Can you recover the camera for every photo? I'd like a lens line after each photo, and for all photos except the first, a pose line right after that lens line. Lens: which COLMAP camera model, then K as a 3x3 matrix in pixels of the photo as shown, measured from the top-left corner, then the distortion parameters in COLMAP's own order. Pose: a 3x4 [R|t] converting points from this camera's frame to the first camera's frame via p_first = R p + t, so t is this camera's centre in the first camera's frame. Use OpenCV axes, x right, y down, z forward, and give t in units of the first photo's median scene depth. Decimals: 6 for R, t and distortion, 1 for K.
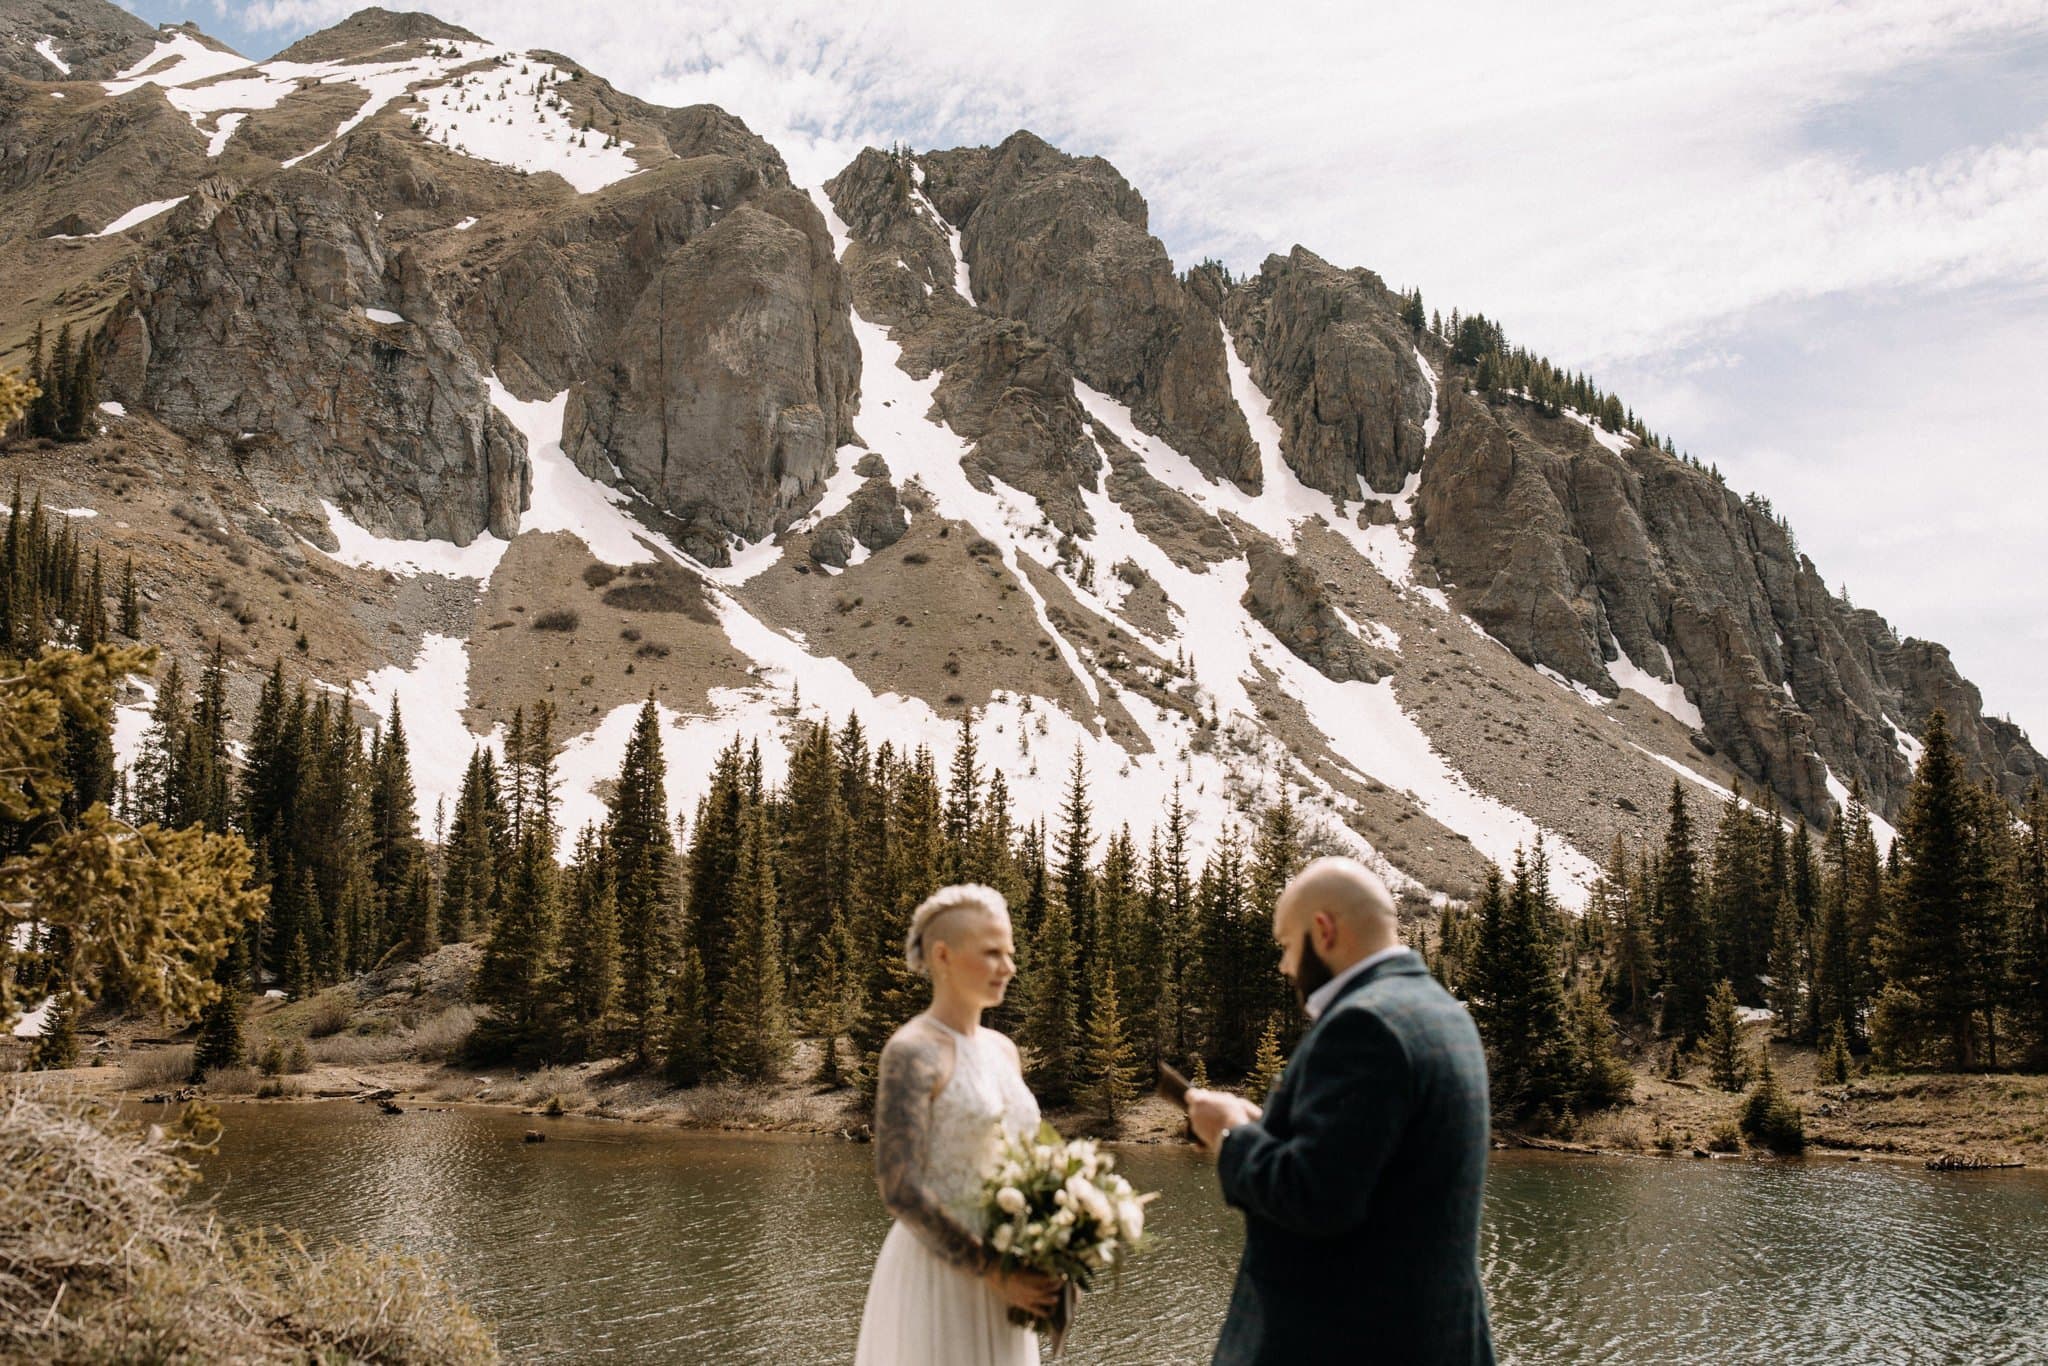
lens RADIAL K [[2038.7, 0, 1001.8], [0, 2038.7, 696.8], [0, 0, 1]] dist [-0.007759, -0.006793]
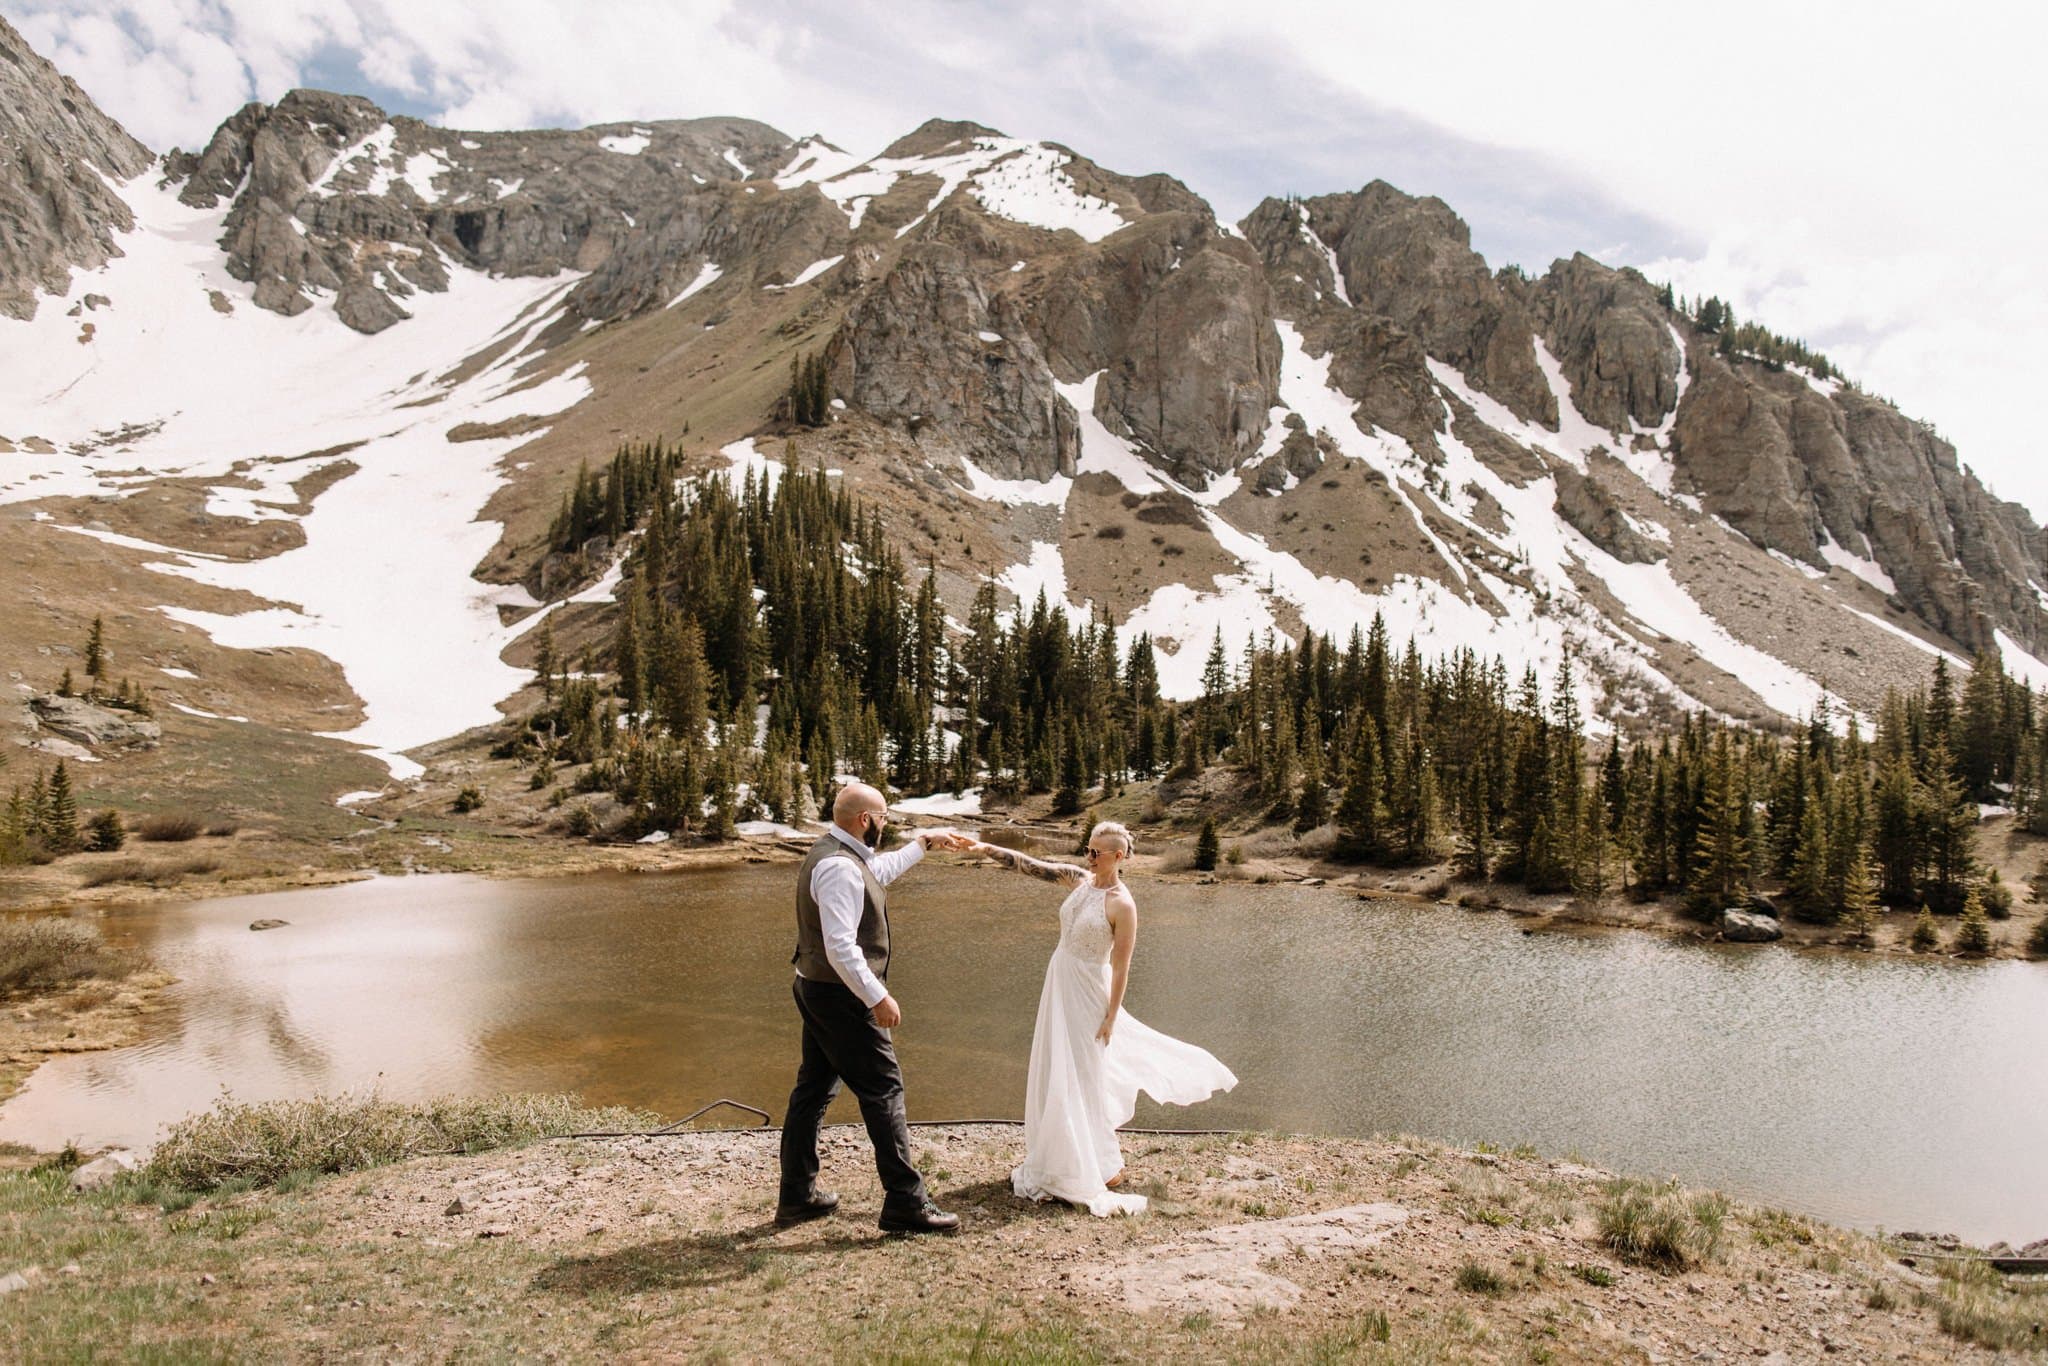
lens RADIAL K [[1357.3, 0, 1013.9], [0, 1357.3, 664.6], [0, 0, 1]] dist [0.008604, -0.003060]
pose [[0.982990, 0.006519, -0.183543, -0.094103], [0.010131, 0.995924, 0.089629, -0.028632], [0.183380, -0.089964, 0.978917, -0.055778]]
